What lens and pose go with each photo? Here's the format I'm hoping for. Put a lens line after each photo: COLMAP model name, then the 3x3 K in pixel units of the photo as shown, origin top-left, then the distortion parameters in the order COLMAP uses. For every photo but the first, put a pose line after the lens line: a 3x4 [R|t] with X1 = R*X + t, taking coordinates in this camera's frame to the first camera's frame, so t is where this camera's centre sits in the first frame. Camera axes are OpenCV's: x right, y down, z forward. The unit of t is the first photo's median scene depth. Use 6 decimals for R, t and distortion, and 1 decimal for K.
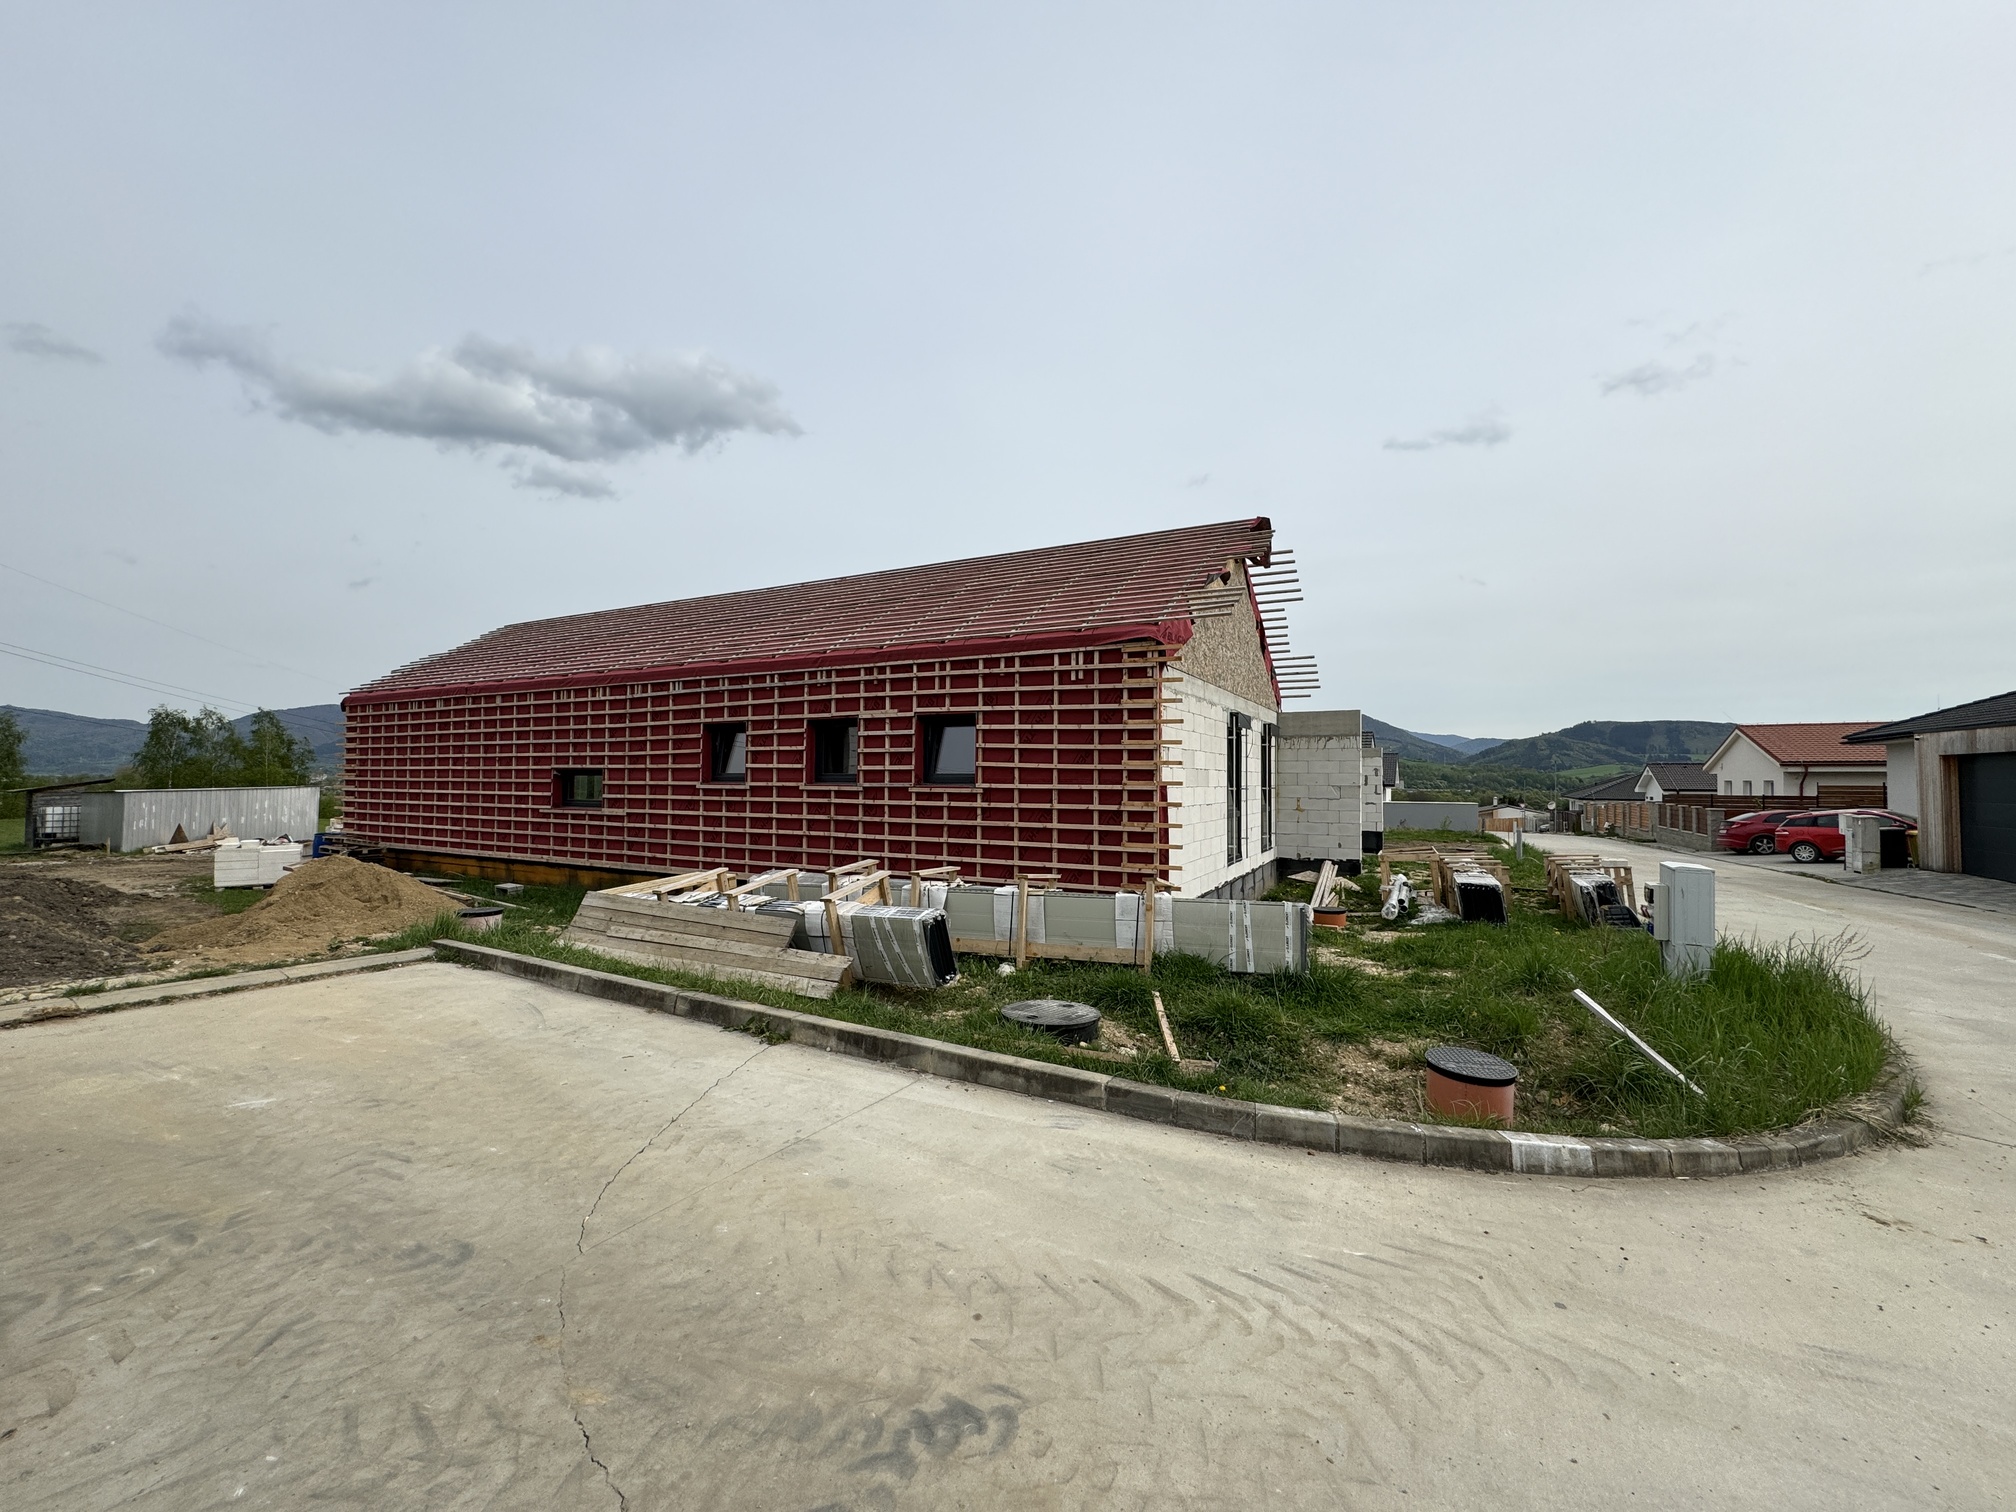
lens RADIAL K [[803.2, 0, 1003.3], [0, 803.2, 747.4], [0, 0, 1]] dist [-0.002166, 0.000061]
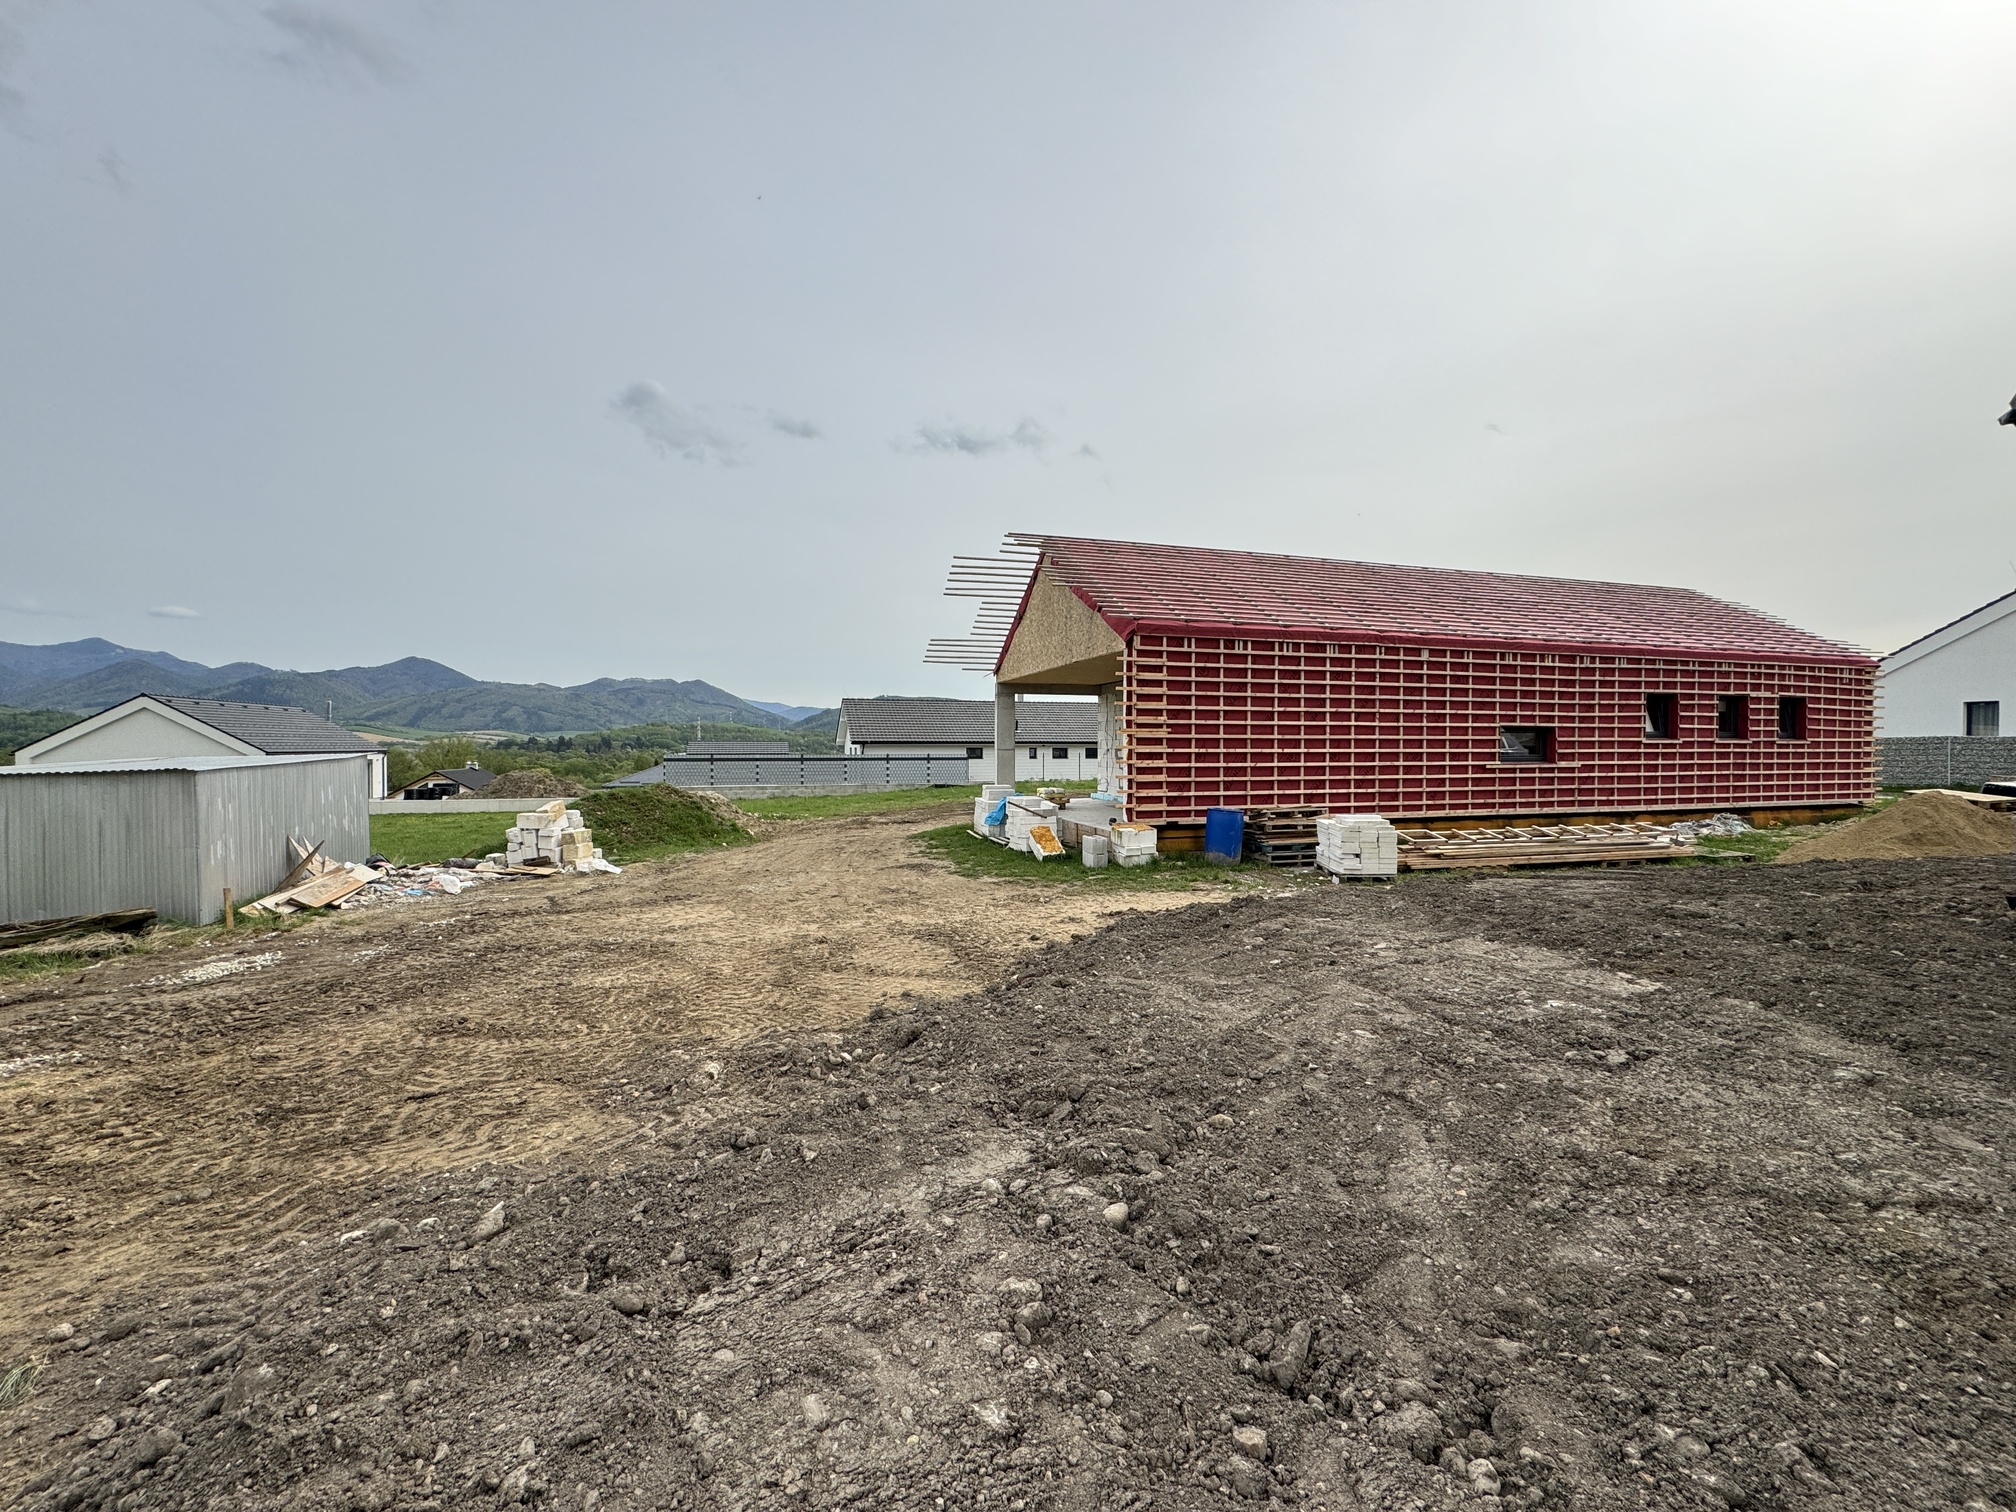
lens RADIAL K [[803.2, 0, 1006.0], [0, 803.2, 755.3], [0, 0, 1]] dist [-0.002166, 0.000061]
pose [[0.704200, -0.014373, 0.709856, -2.151212], [-0.024148, 0.998732, 0.044178, 0.040882], [-0.709591, -0.048252, 0.702960, 0.871515]]
